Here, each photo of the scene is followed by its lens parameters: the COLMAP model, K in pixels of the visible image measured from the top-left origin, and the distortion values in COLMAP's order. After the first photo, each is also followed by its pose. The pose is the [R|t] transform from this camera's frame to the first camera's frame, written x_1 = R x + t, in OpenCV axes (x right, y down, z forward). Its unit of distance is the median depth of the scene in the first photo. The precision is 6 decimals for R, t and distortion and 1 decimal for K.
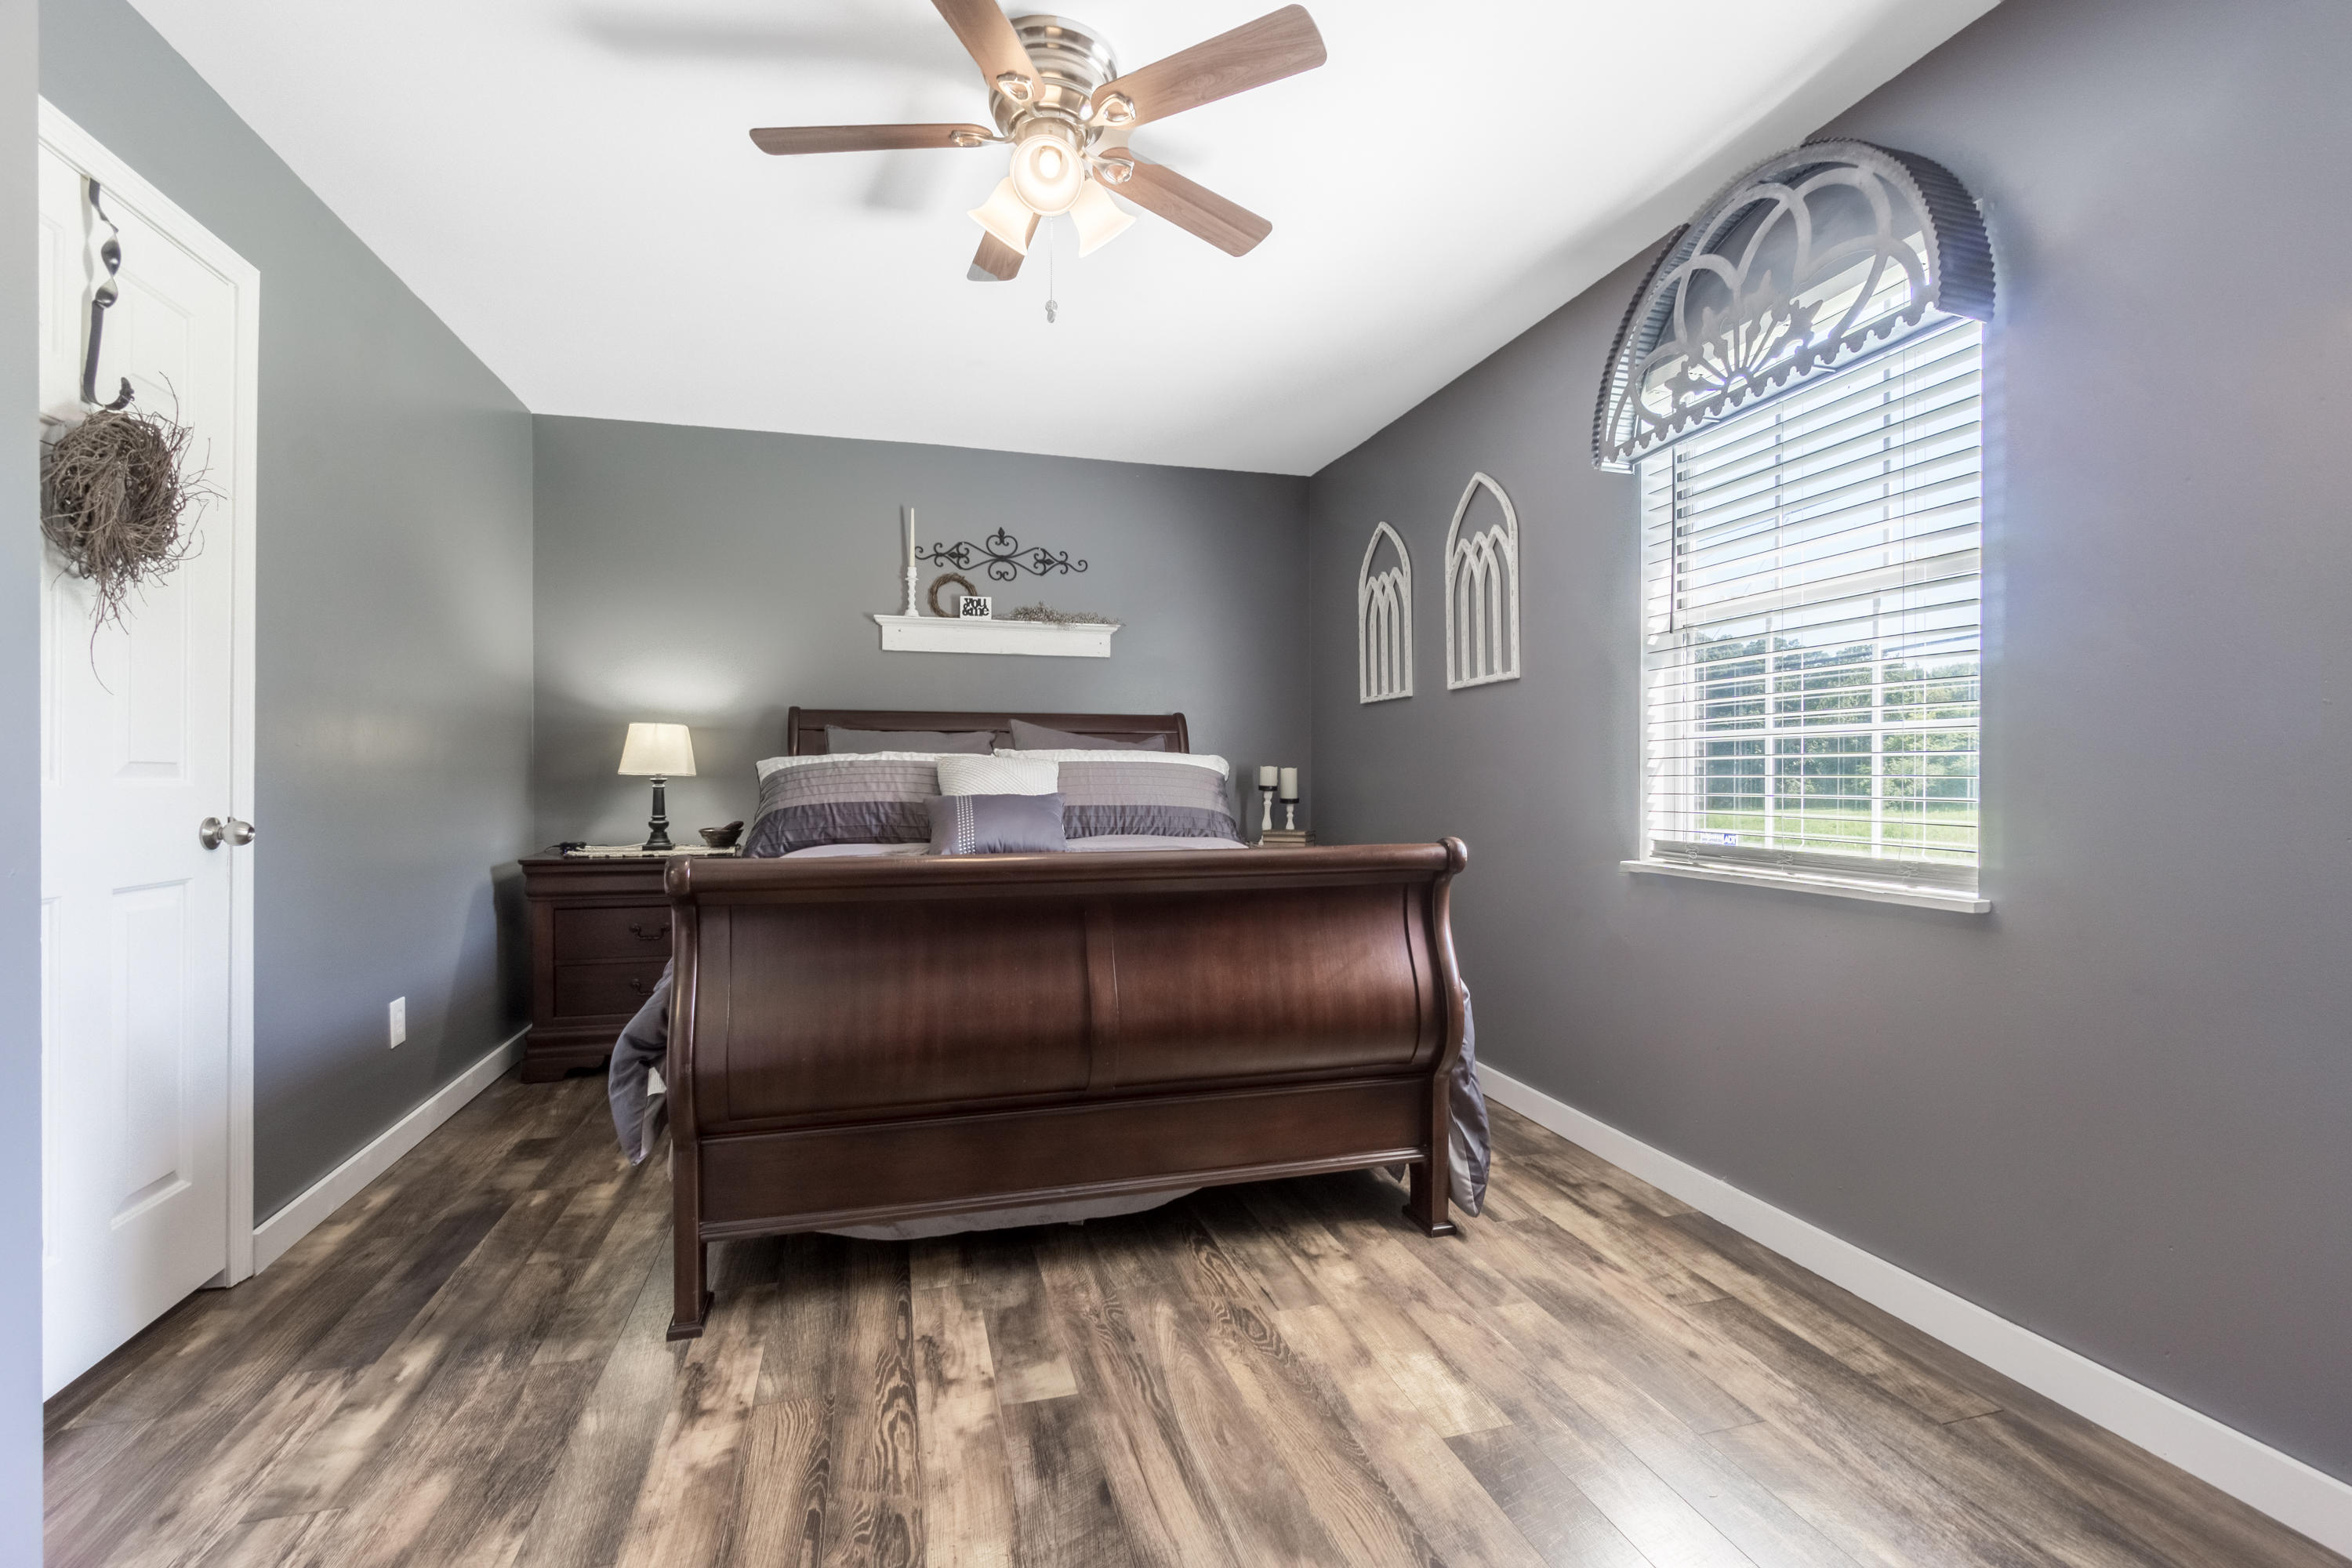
lens RADIAL K [[1076.9, 0, 1181.2], [0, 1076.9, 780.0], [0, 0, 1]] dist [-0.003830, 0.000073]
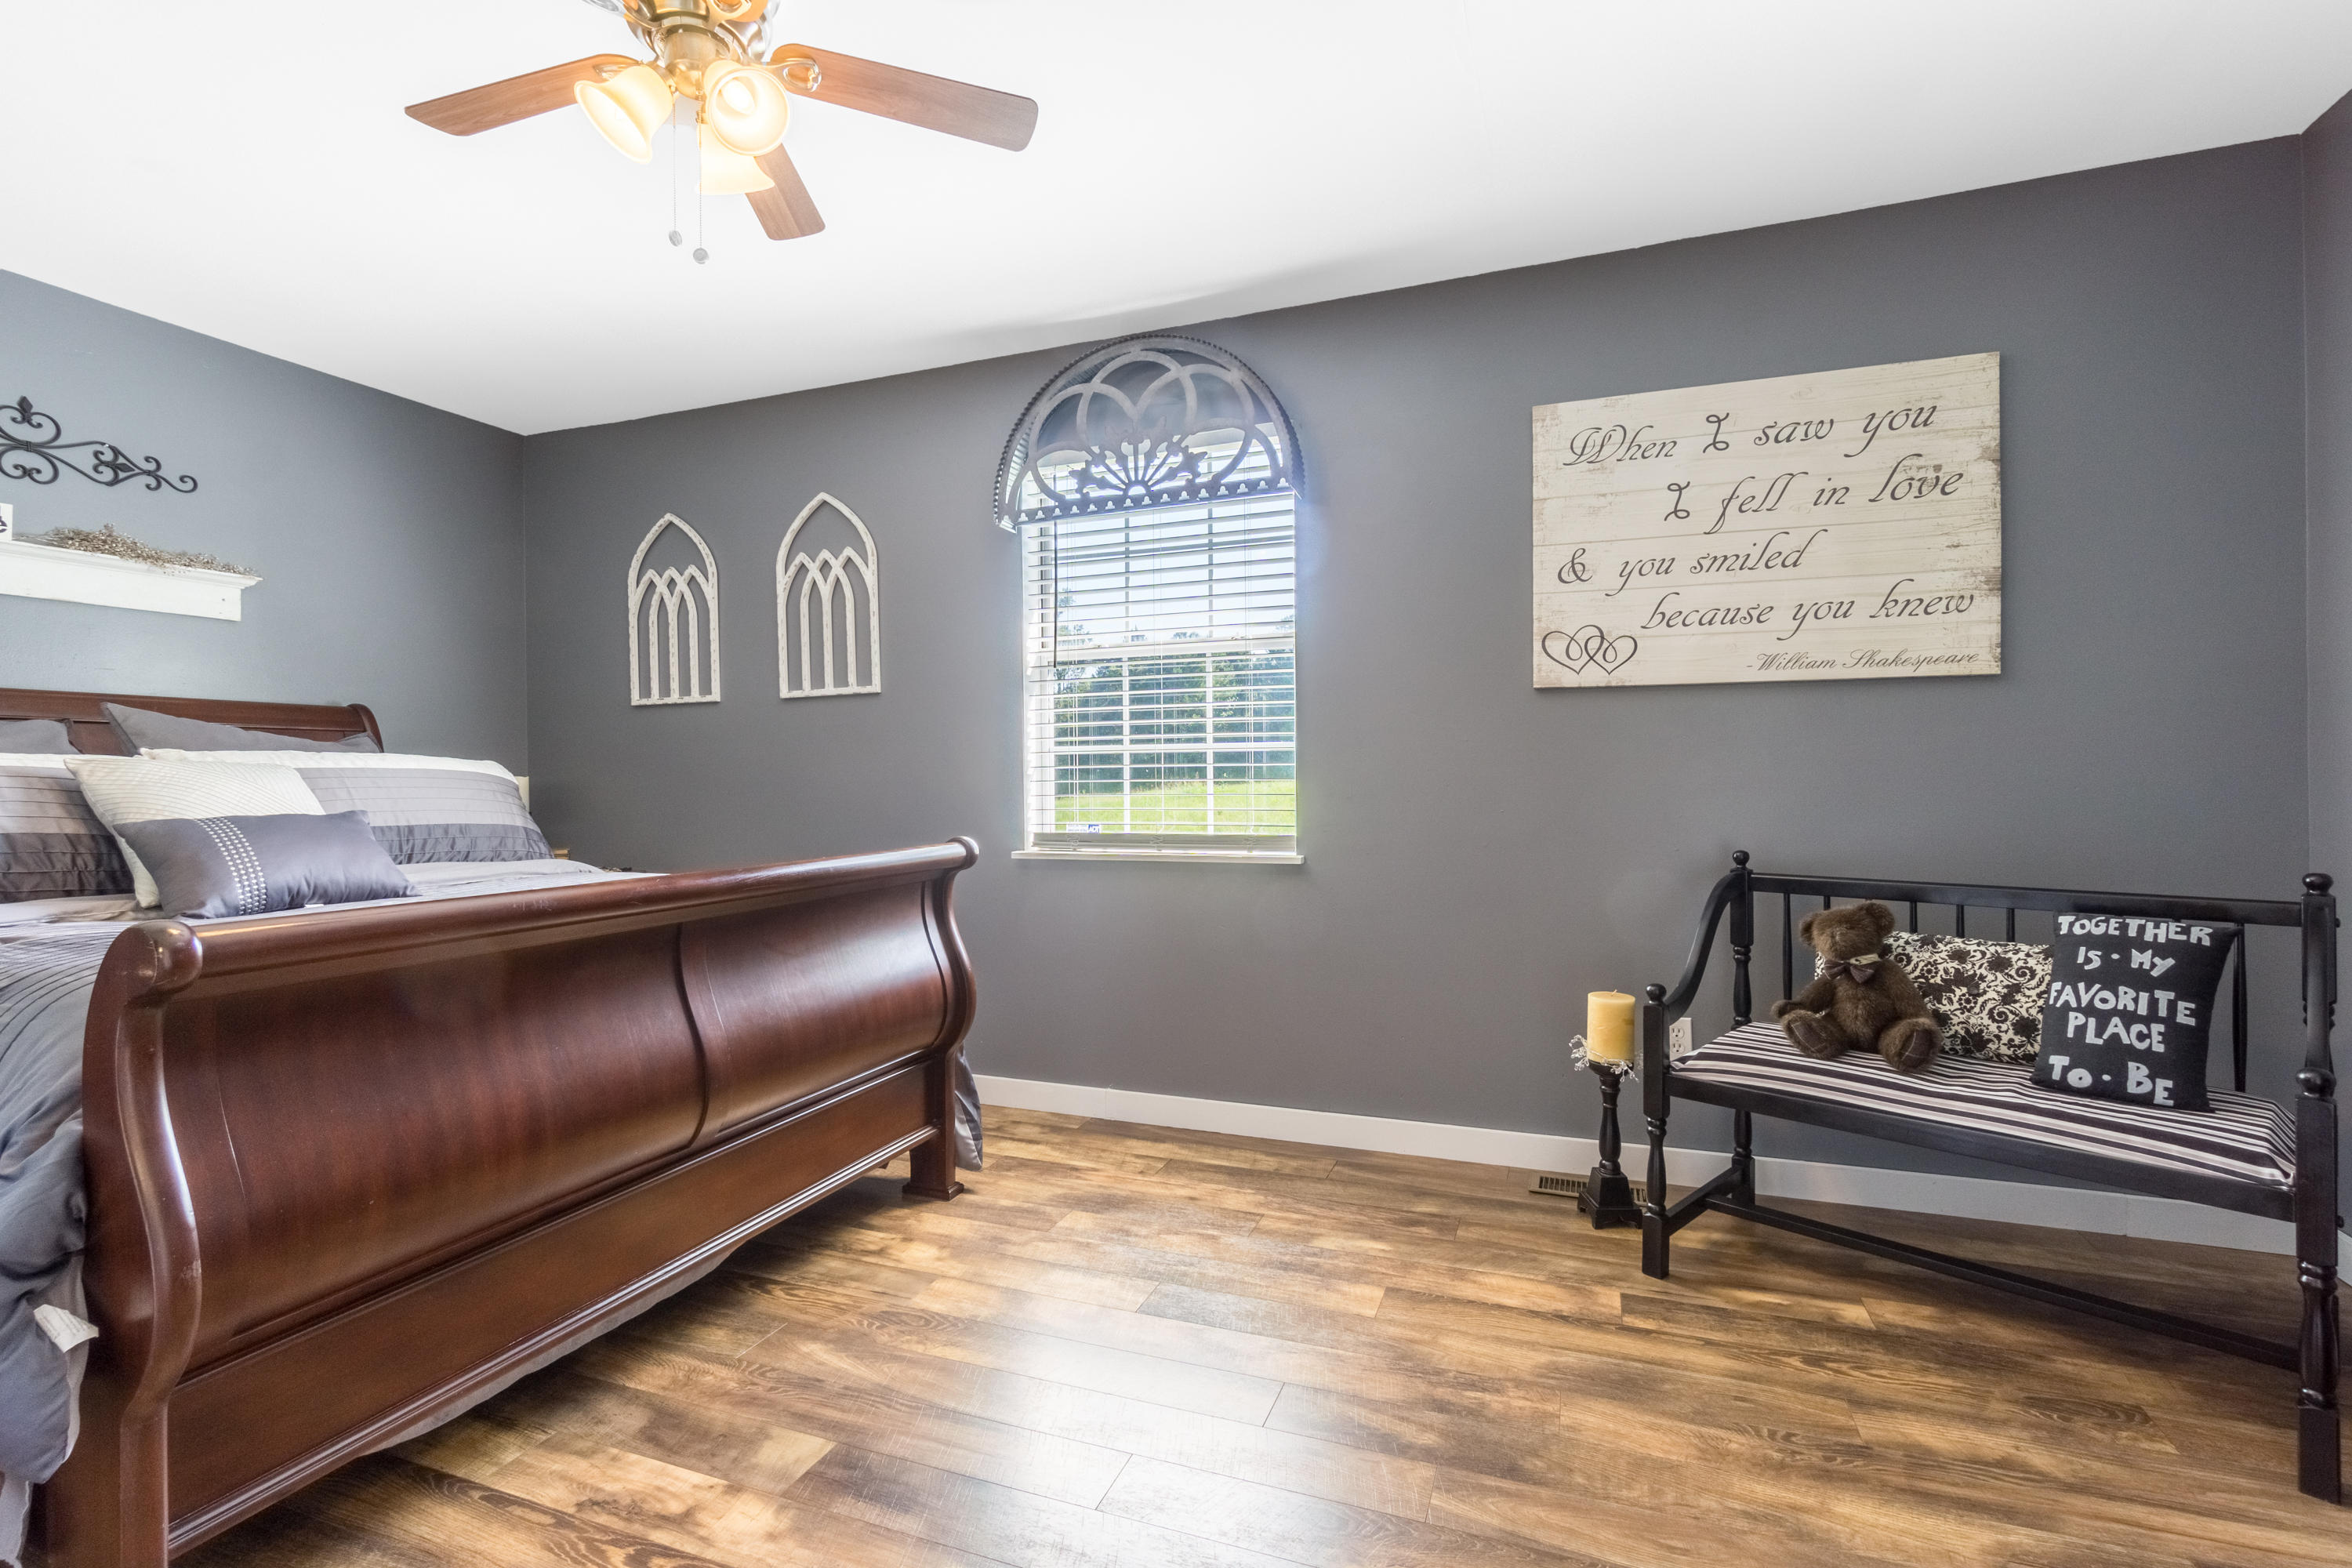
lens RADIAL K [[1076.9, 0, 1181.2], [0, 1076.9, 780.0], [0, 0, 1]] dist [-0.003830, 0.000073]
pose [[0.585212, -0.006064, 0.810858, -0.528658], [0.011421, 0.999934, -0.000765, -0.002753], [-0.810800, 0.009709, 0.585243, 0.158181]]
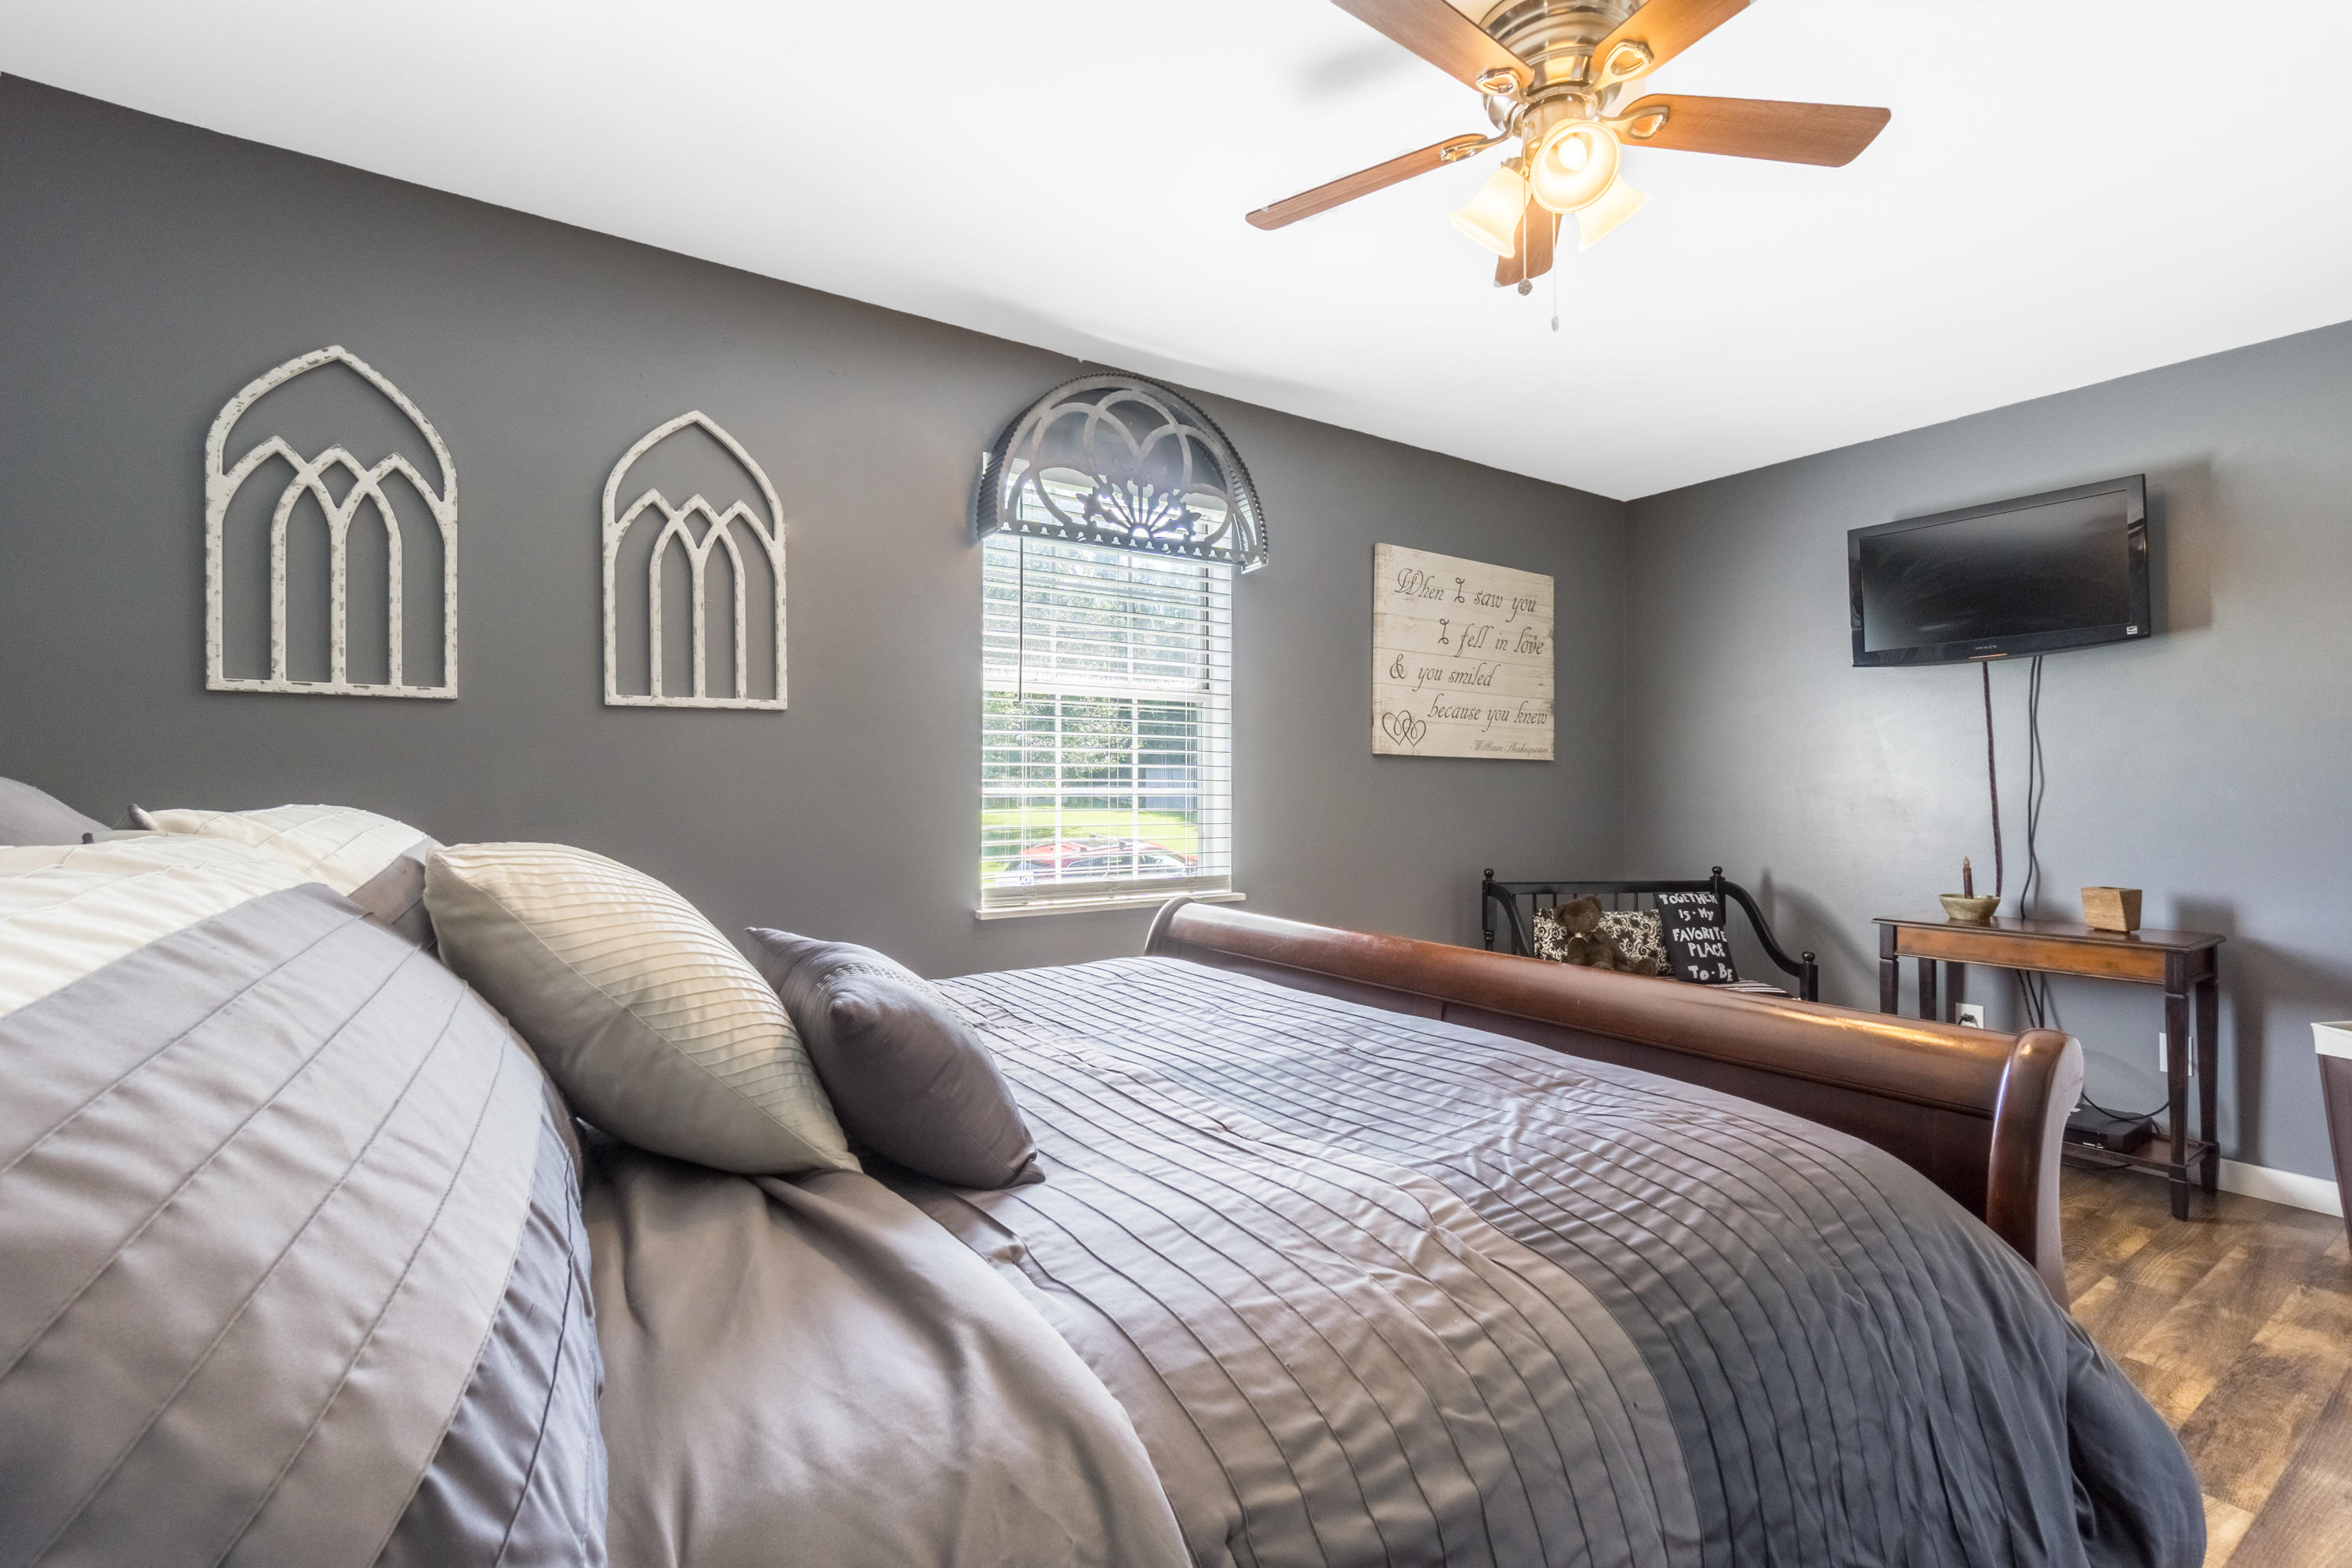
lens RADIAL K [[1055.7, 0, 1175.6], [0, 1055.7, 789.3], [0, 0, 1]] dist [-0.004479, -0.000236]
pose [[-0.329844, 0.002235, 0.944033, -0.702265], [0.001169, 0.999997, -0.001959, -0.046078], [-0.944035, 0.000458, -0.329846, 1.333137]]
